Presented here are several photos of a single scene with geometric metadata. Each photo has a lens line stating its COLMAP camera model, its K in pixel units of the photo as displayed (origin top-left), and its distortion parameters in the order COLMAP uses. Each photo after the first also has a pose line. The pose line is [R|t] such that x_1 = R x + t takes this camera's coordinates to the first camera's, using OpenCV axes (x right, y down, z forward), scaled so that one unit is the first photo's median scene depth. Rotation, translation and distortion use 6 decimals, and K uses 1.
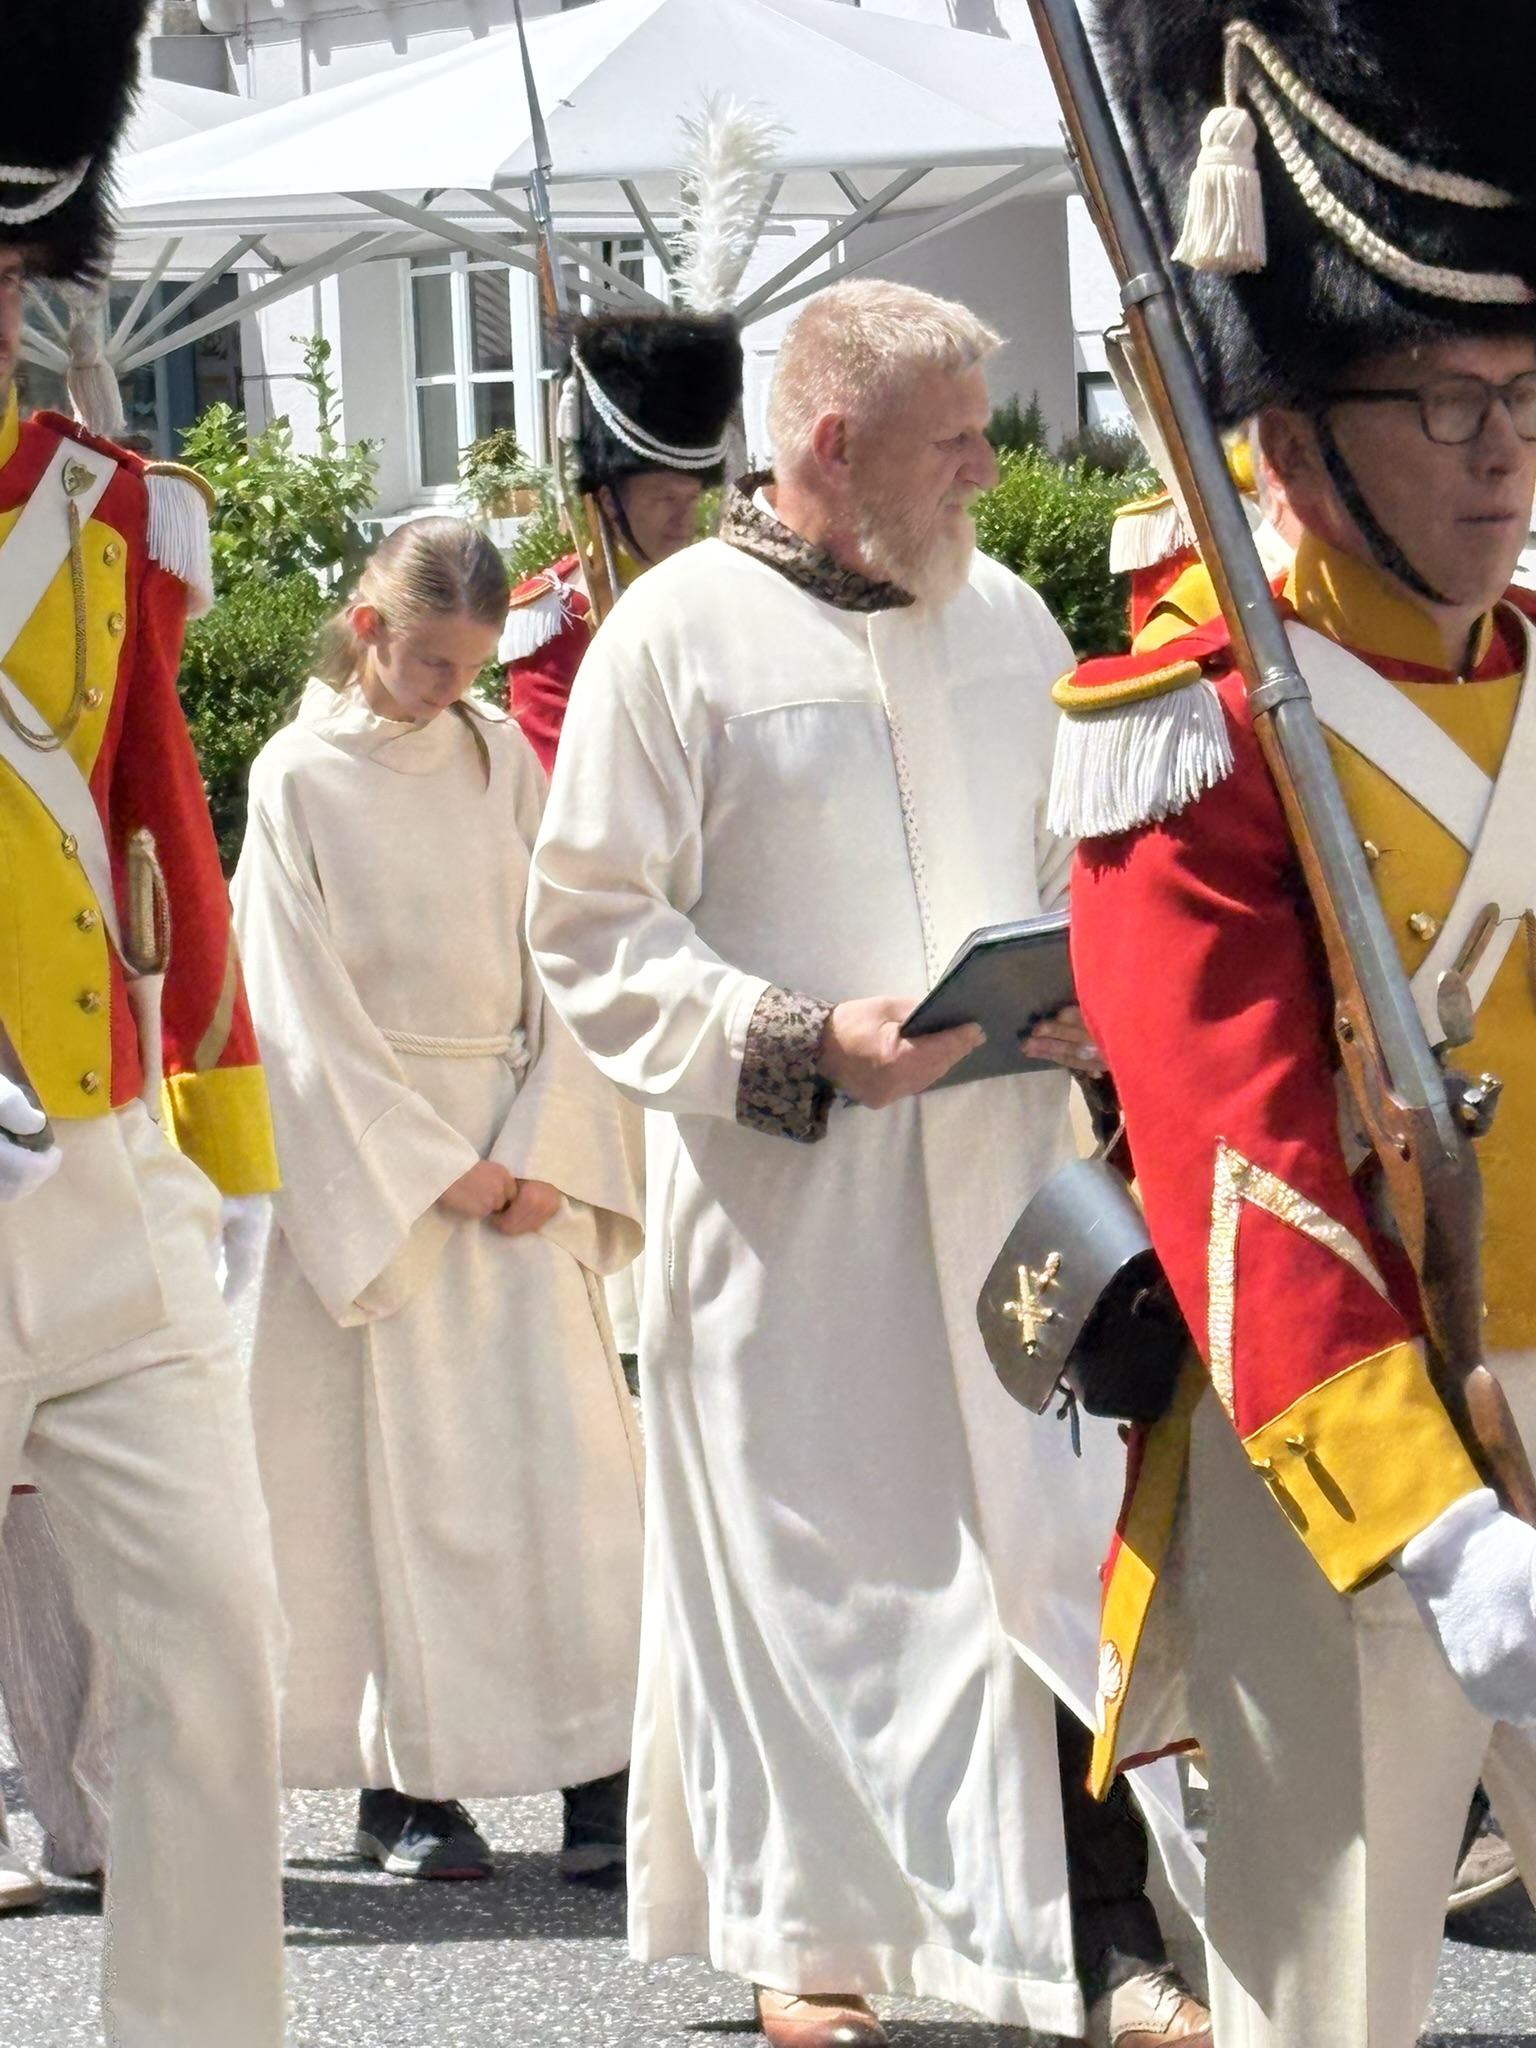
lens RADIAL K [[7149.0, 0, 770.1], [0, 7149.0, 1030.7], [0, 0, 1]] dist [0.433903, 0.000000]
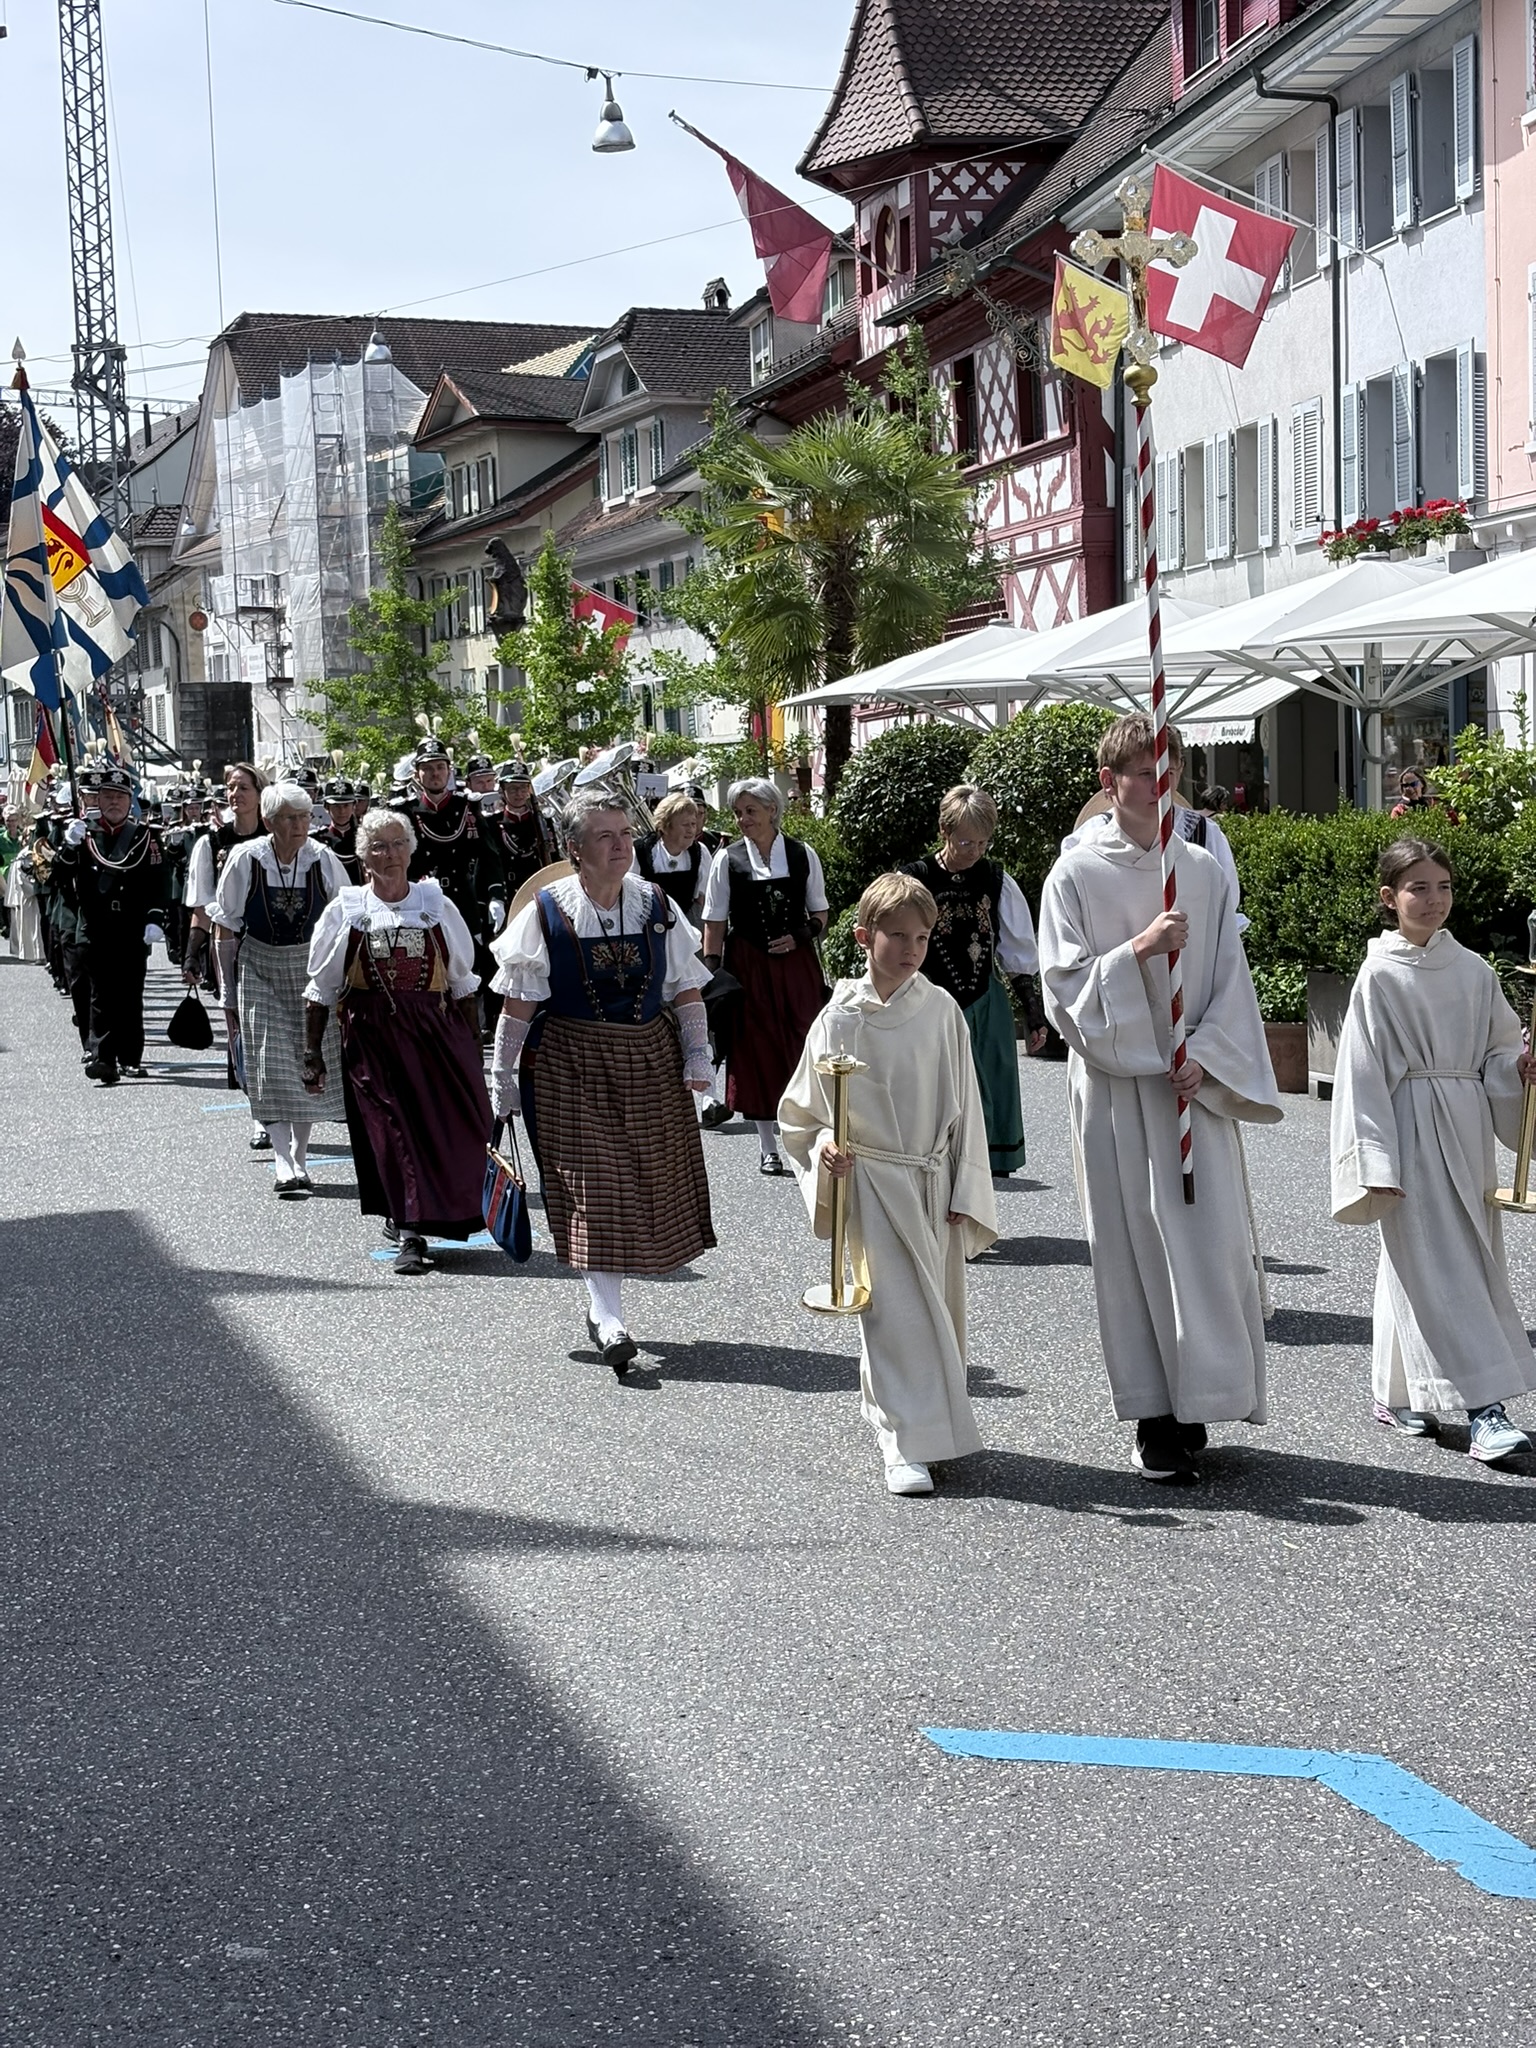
lens RADIAL K [[3035.0, 0, 826.0], [0, 3035.0, 1032.2], [0, 0, 1]] dist [0.080946, 0.000000]
pose [[0.947601, 0.036593, -0.317353, 0.031261], [-0.032701, 0.999310, 0.017585, -0.006839], [0.317777, -0.006286, 0.948145, 0.096953]]
